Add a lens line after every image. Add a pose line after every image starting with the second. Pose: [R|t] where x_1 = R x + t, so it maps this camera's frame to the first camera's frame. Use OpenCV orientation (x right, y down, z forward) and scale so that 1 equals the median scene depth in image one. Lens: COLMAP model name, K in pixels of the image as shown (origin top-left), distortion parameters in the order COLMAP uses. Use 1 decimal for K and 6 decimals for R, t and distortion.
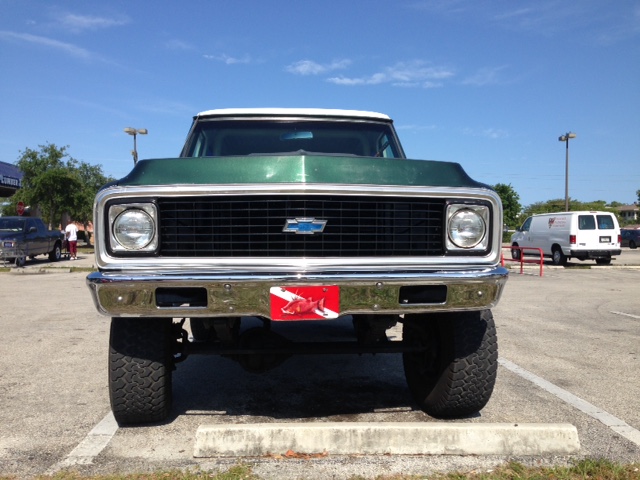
lens RADIAL K [[568.0, 0, 320.0], [0, 568.0, 240.0], [0, 0, 1]] dist [0.145008, -0.240863]
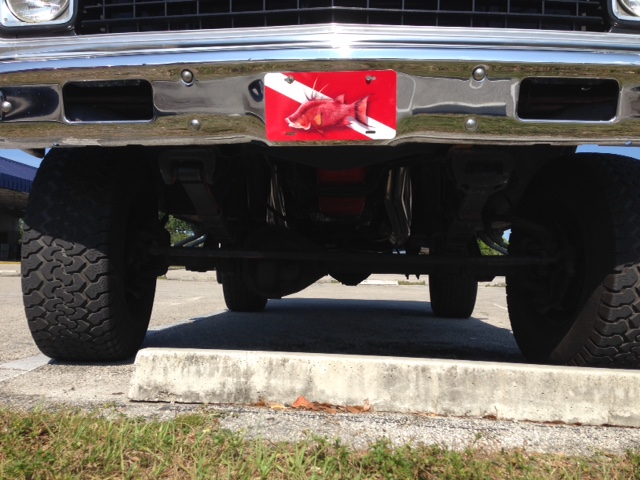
lens RADIAL K [[568.0, 0, 320.0], [0, 568.0, 240.0], [0, 0, 1]] dist [0.145008, -0.240863]
pose [[0.990498, 0.016835, -0.136493, 0.035045], [-0.024775, 0.998085, -0.056686, 0.249133], [0.135277, 0.059529, 0.989018, 0.469243]]
